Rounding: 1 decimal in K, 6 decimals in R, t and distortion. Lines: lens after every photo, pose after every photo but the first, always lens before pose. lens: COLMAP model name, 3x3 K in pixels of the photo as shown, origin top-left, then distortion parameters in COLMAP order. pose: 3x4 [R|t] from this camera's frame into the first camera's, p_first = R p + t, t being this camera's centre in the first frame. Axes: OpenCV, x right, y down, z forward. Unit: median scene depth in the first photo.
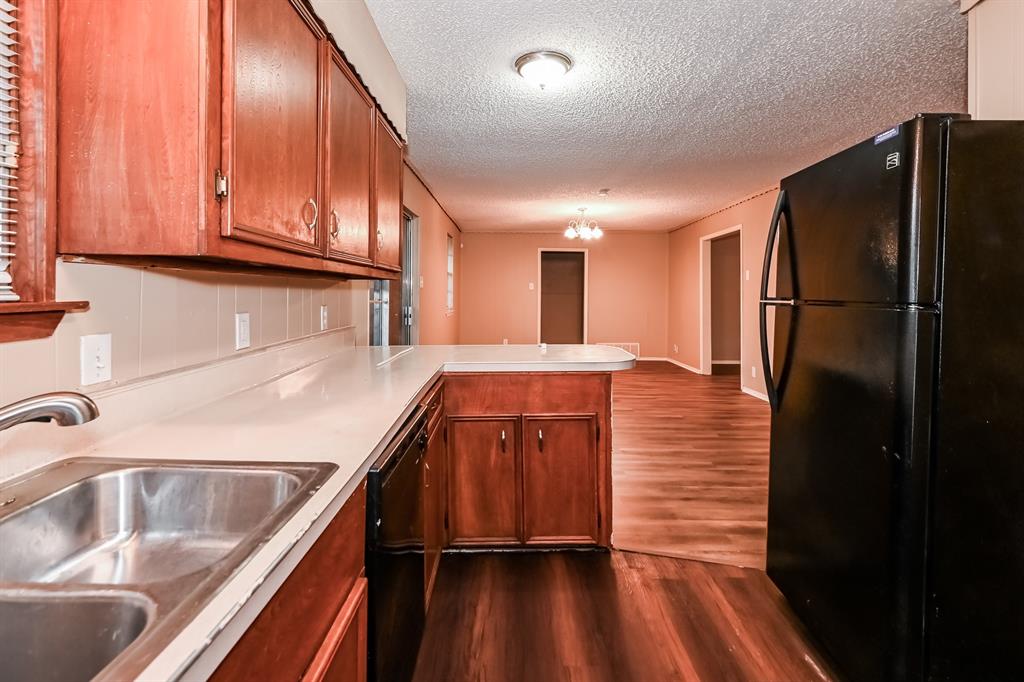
lens RADIAL K [[474.3, 0, 505.6], [0, 474.3, 304.1], [0, 0, 1]] dist [-0.002256, -0.001501]
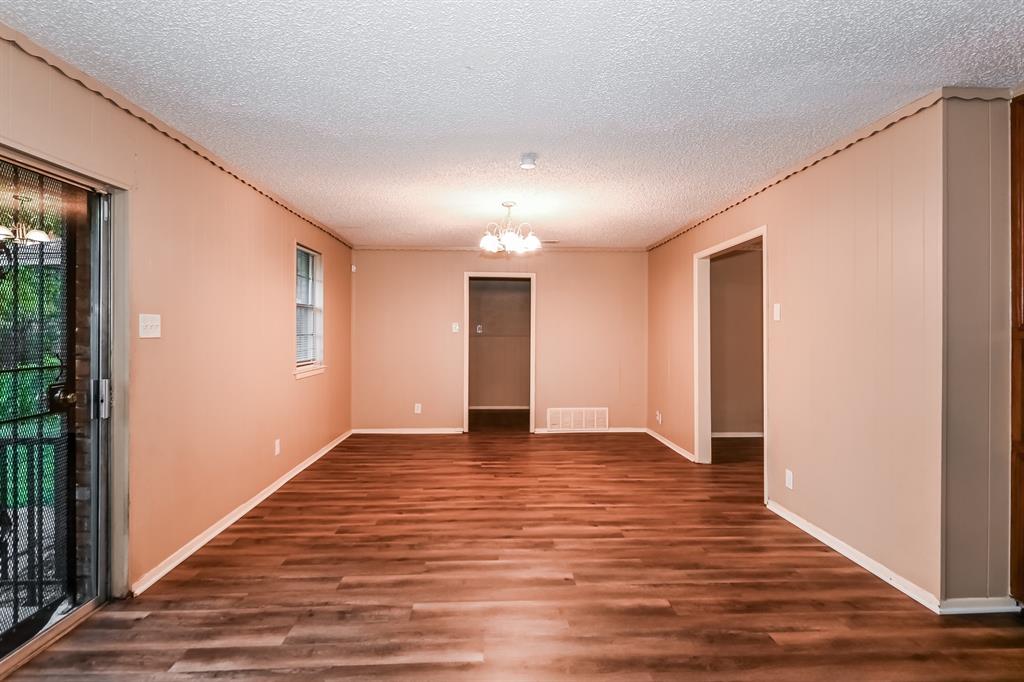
lens RADIAL K [[474.3, 0, 513.3], [0, 474.3, 338.1], [0, 0, 1]] dist [-0.002256, -0.001501]
pose [[0.998971, -0.003611, 0.045214, 0.131838], [0.003699, 0.999991, -0.001879, -0.023436], [-0.045207, 0.002045, 0.998976, 0.360769]]
